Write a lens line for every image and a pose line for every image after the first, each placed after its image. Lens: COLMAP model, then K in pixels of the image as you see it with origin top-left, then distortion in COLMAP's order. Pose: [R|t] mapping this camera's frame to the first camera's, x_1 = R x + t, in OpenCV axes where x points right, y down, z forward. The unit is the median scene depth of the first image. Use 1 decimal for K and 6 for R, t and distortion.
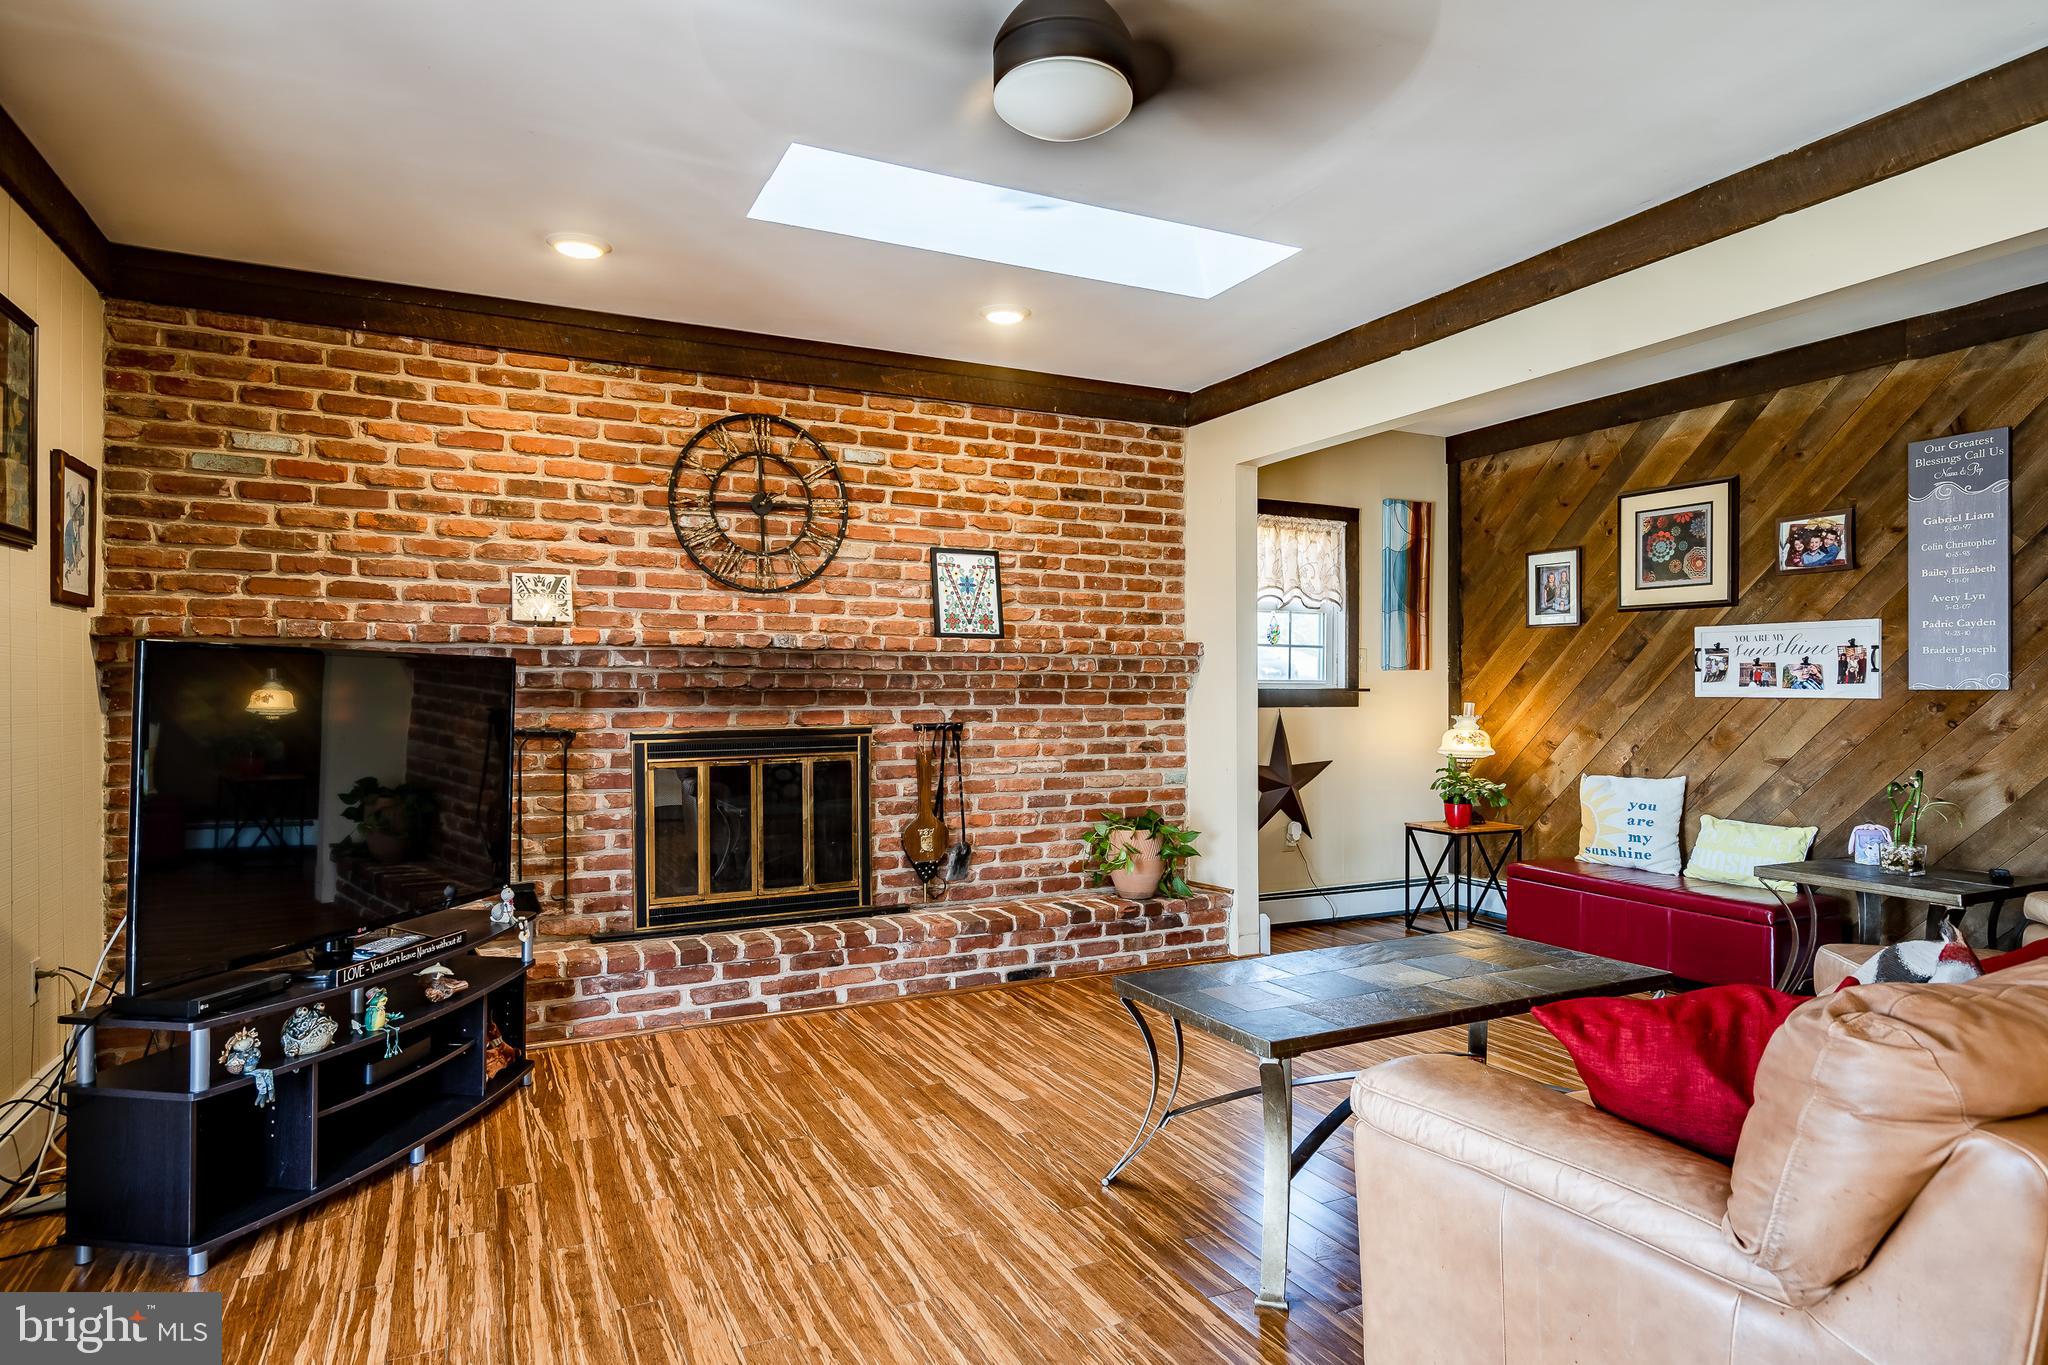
lens RADIAL K [[1151.4, 0, 1017.7], [0, 1151.4, 655.1], [0, 0, 1]] dist [0.002801, 0.001619]
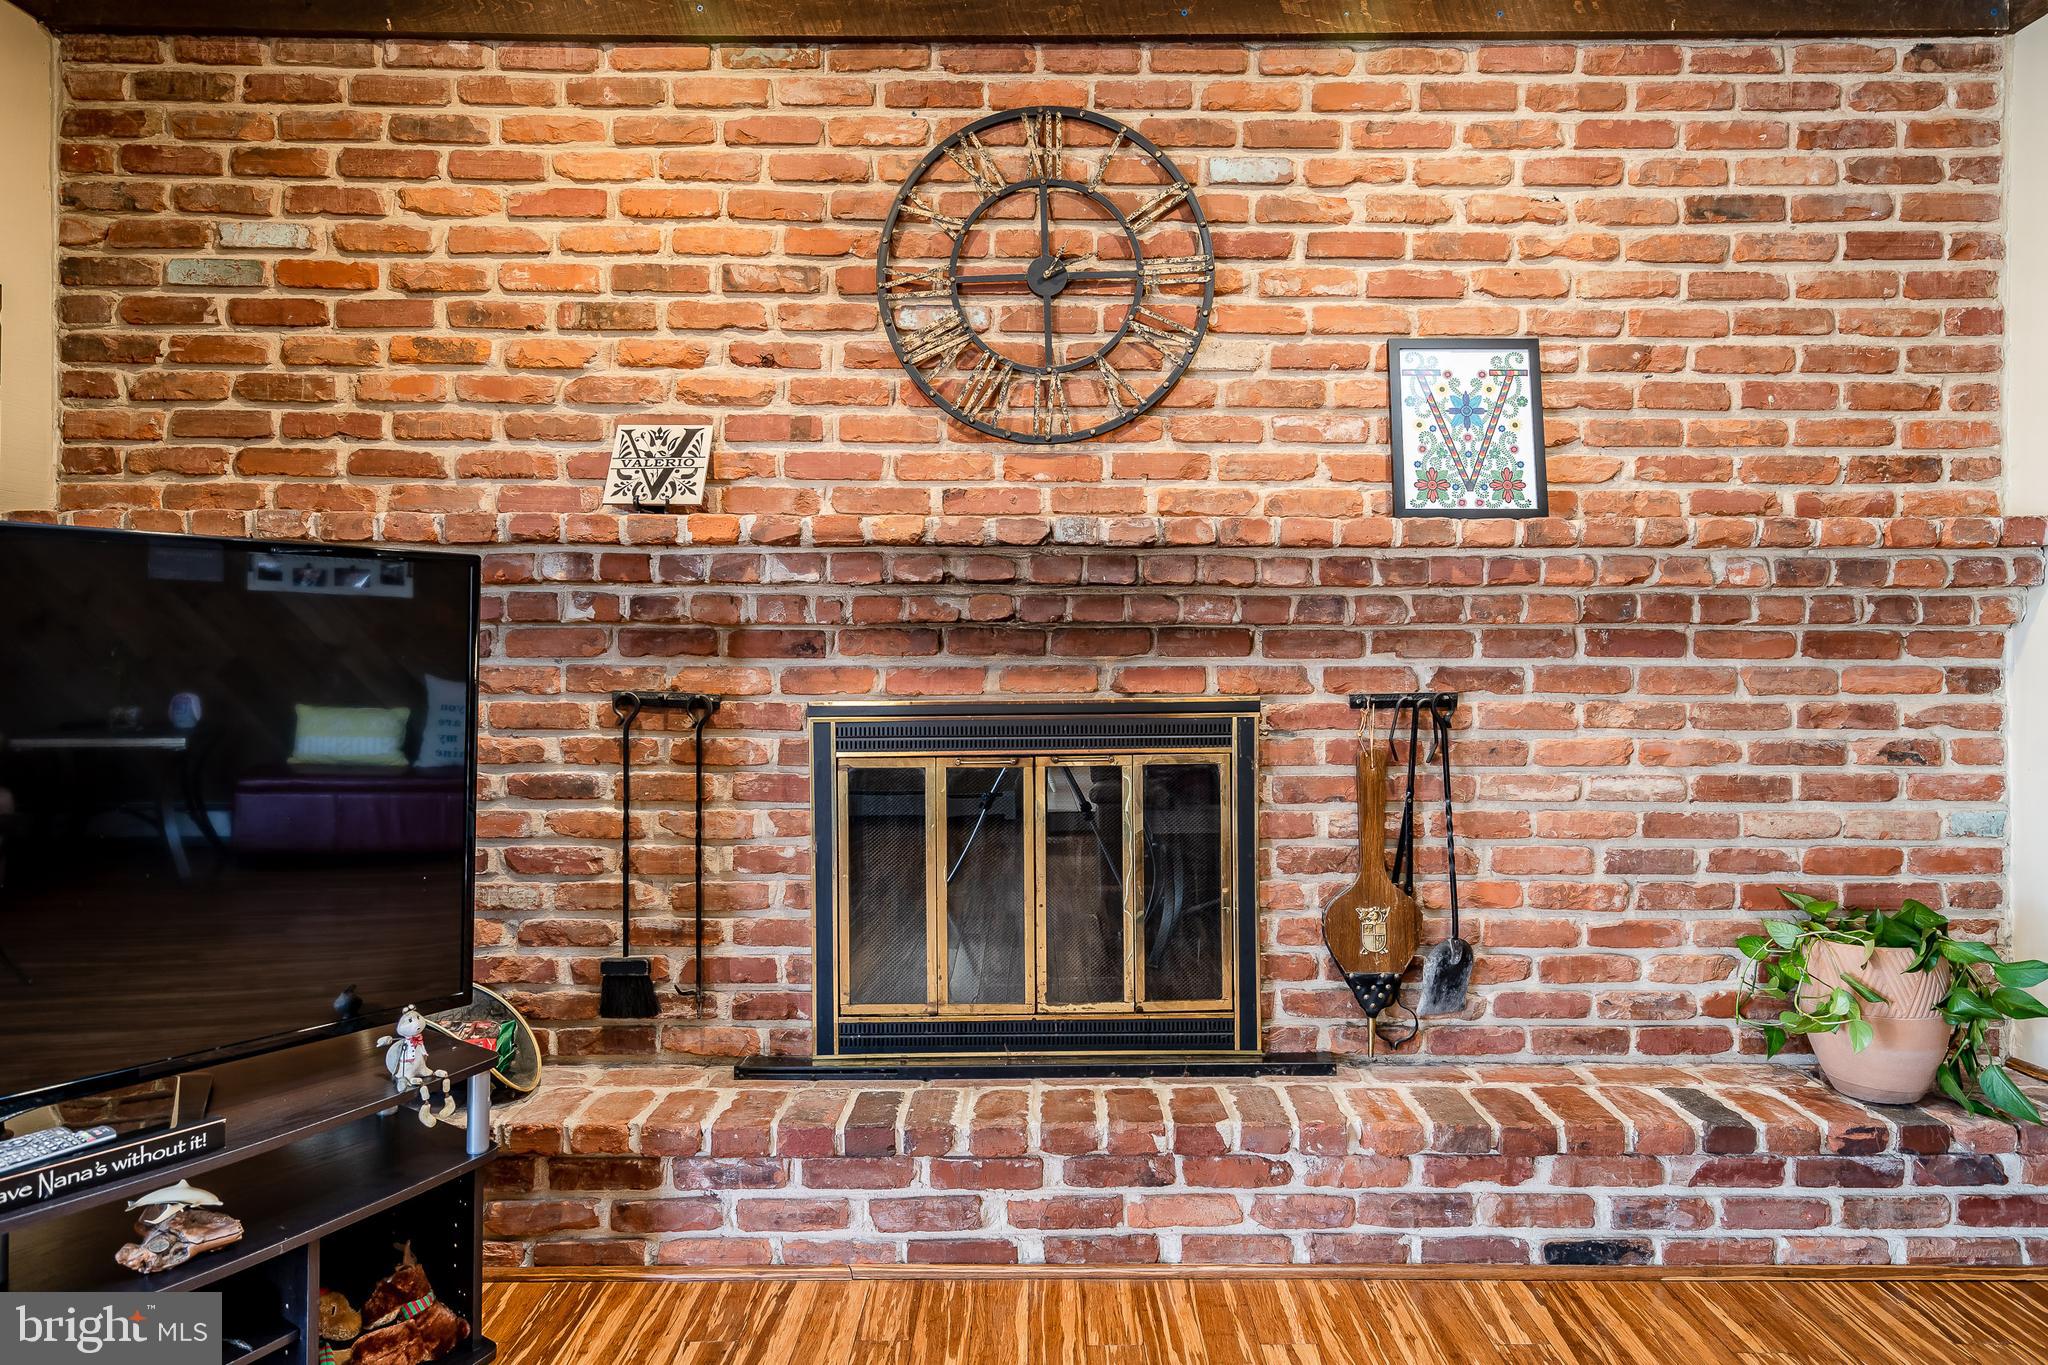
lens RADIAL K [[1261.5, 0, 1054.8], [0, 1261.5, 654.8], [0, 0, 1]] dist [0.009075, -0.000620]
pose [[0.900443, 0.000157, -0.434974, 0.032644], [0.012250, 0.999594, 0.025721, 0.026786], [0.434801, -0.028489, 0.900076, 0.451871]]
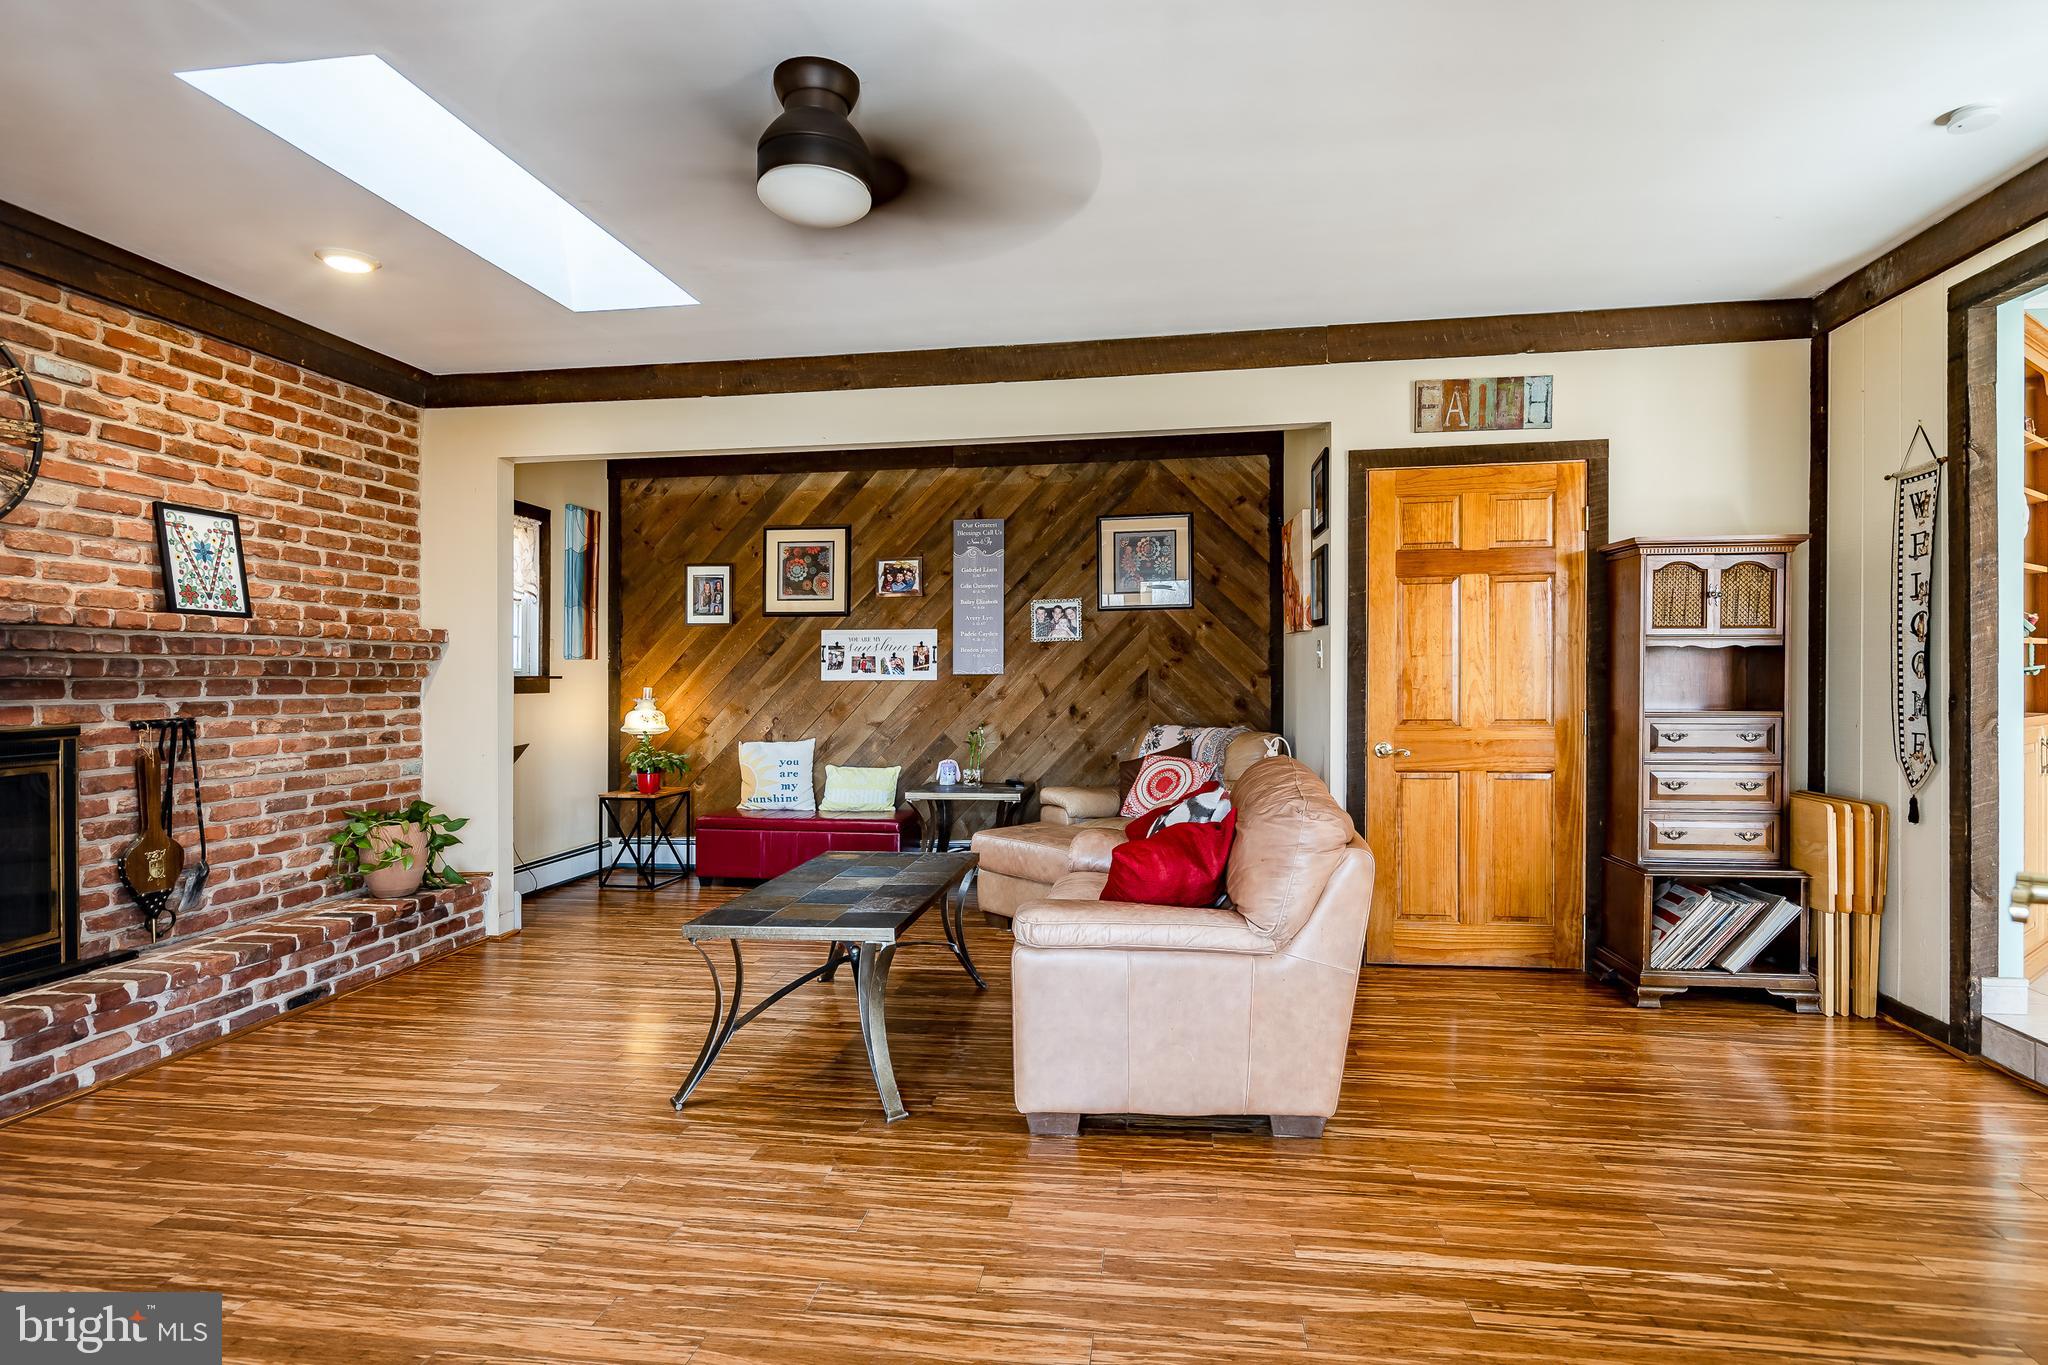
lens RADIAL K [[1075.1, 0, 1032.1], [0, 1075.1, 642.1], [0, 0, 1]] dist [0.002061, 0.000095]
pose [[0.558938, 0.022675, 0.828899, -0.360679], [-0.017812, 0.999724, -0.015337, 0.005595], [-0.829018, -0.006192, 0.559187, 0.071457]]
